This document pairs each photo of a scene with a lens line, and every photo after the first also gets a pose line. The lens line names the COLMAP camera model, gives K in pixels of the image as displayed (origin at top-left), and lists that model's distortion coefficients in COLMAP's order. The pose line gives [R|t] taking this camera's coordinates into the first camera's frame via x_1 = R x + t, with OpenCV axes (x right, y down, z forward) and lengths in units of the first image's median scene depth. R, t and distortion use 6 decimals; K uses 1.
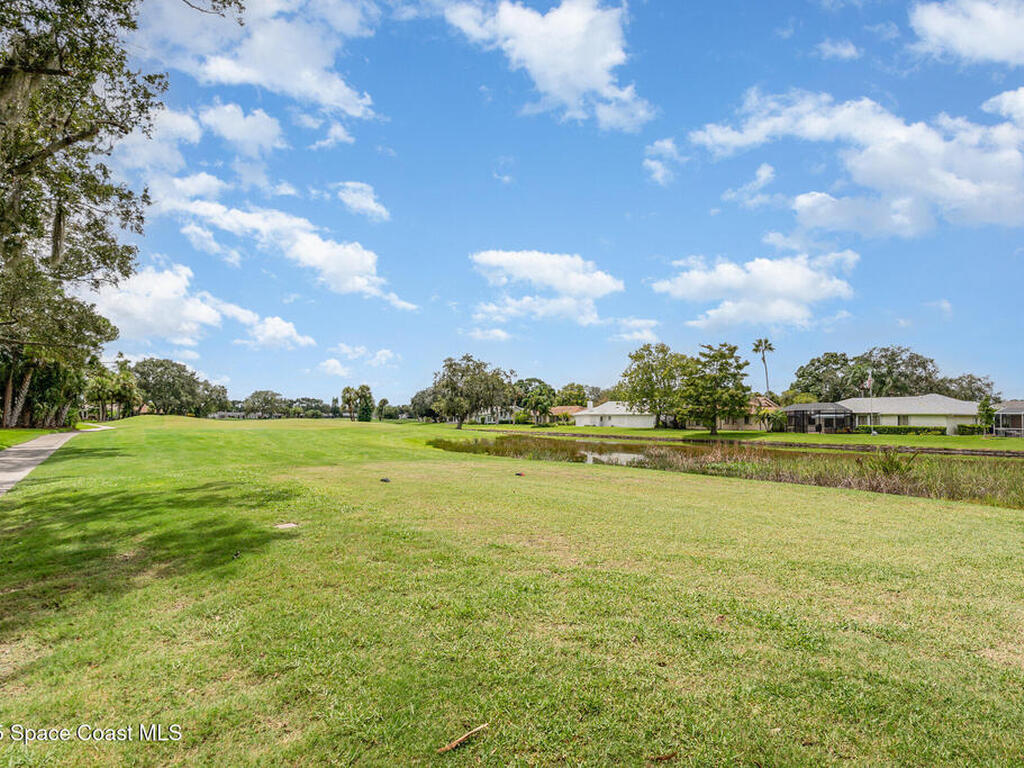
lens RADIAL K [[612.4, 0, 512.0], [0, 612.4, 384.0], [0, 0, 1]] dist [-0.000239, 0.000070]
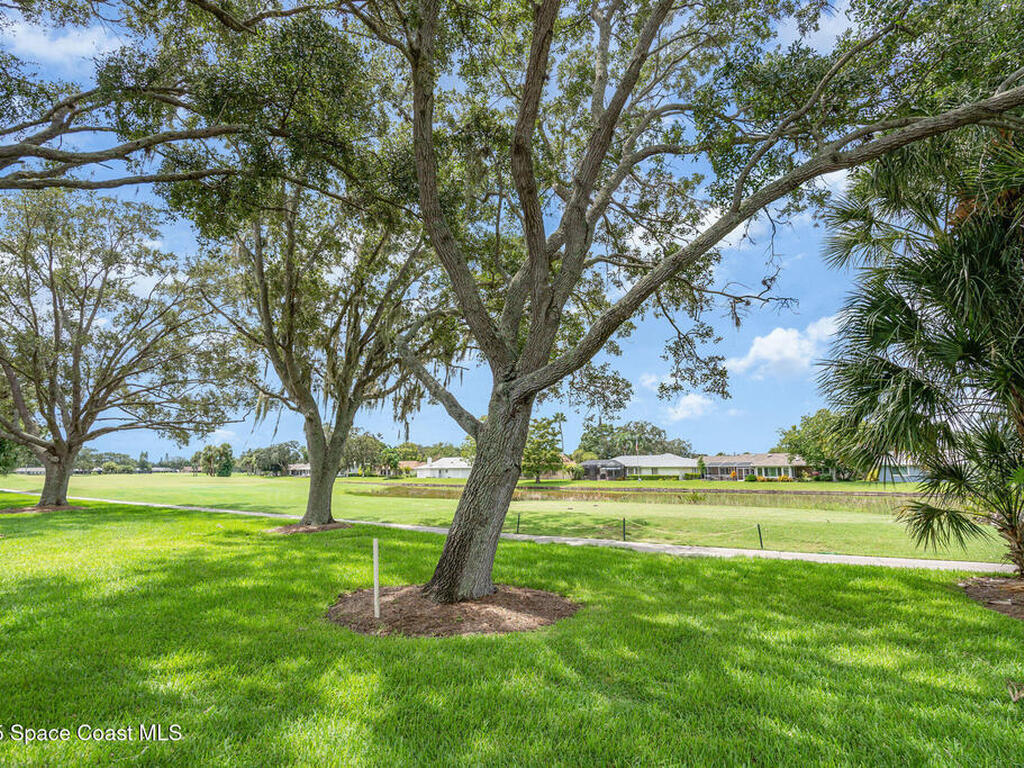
lens RADIAL K [[519.8, 0, 512.1], [0, 519.8, 391.8], [0, 0, 1]] dist [-0.001805, 0.000320]
pose [[0.939323, 0.039419, 0.340762, -0.122953], [-0.007803, 0.995574, -0.093657, -0.011311], [-0.342945, 0.085315, 0.935473, -0.097673]]
